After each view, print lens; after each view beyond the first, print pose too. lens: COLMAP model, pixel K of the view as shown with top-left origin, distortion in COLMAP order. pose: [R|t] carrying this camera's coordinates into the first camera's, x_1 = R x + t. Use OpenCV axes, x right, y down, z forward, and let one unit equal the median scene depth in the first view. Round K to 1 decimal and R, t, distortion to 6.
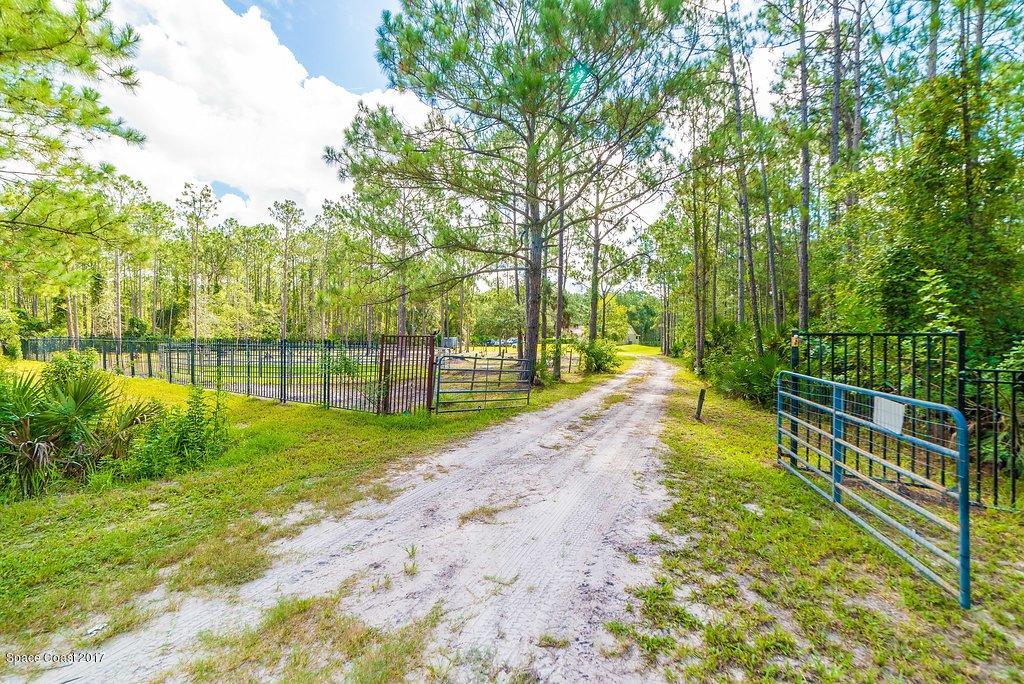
lens RADIAL K [[398.2, 0, 511.3], [0, 398.2, 339.1], [0, 0, 1]] dist [-0.016559, 0.006205]
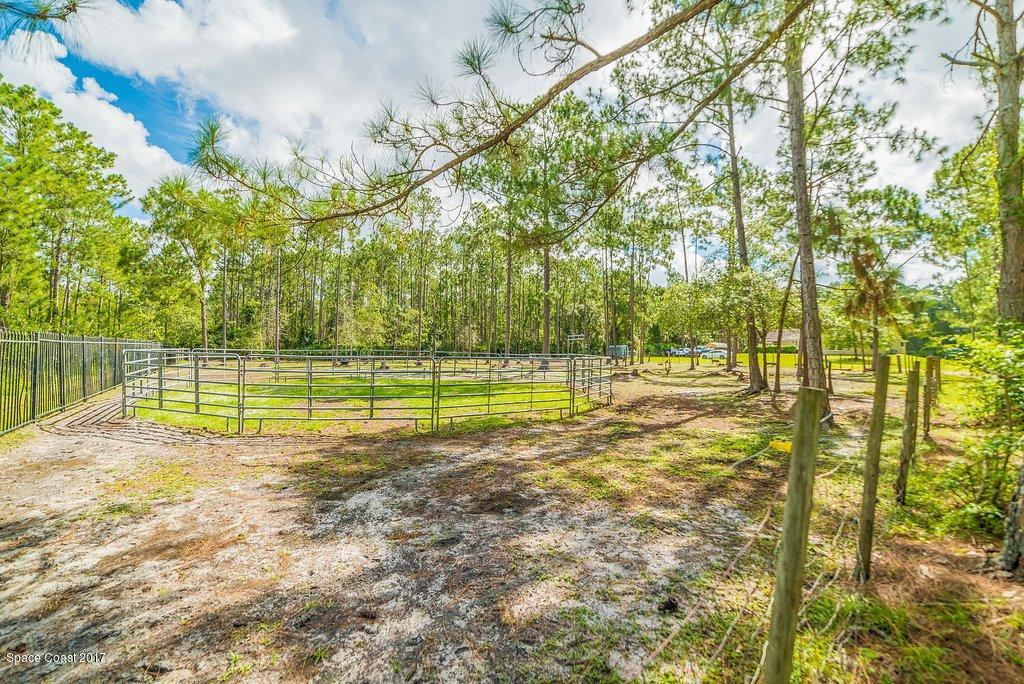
lens RADIAL K [[398.2, 0, 510.3], [0, 398.2, 342.4], [0, 0, 1]] dist [-0.016559, 0.006205]
pose [[0.912068, -0.013793, -0.409807, -0.023796], [0.008110, 0.999845, -0.015603, 0.000020], [0.409959, 0.010908, 0.912039, 0.178828]]
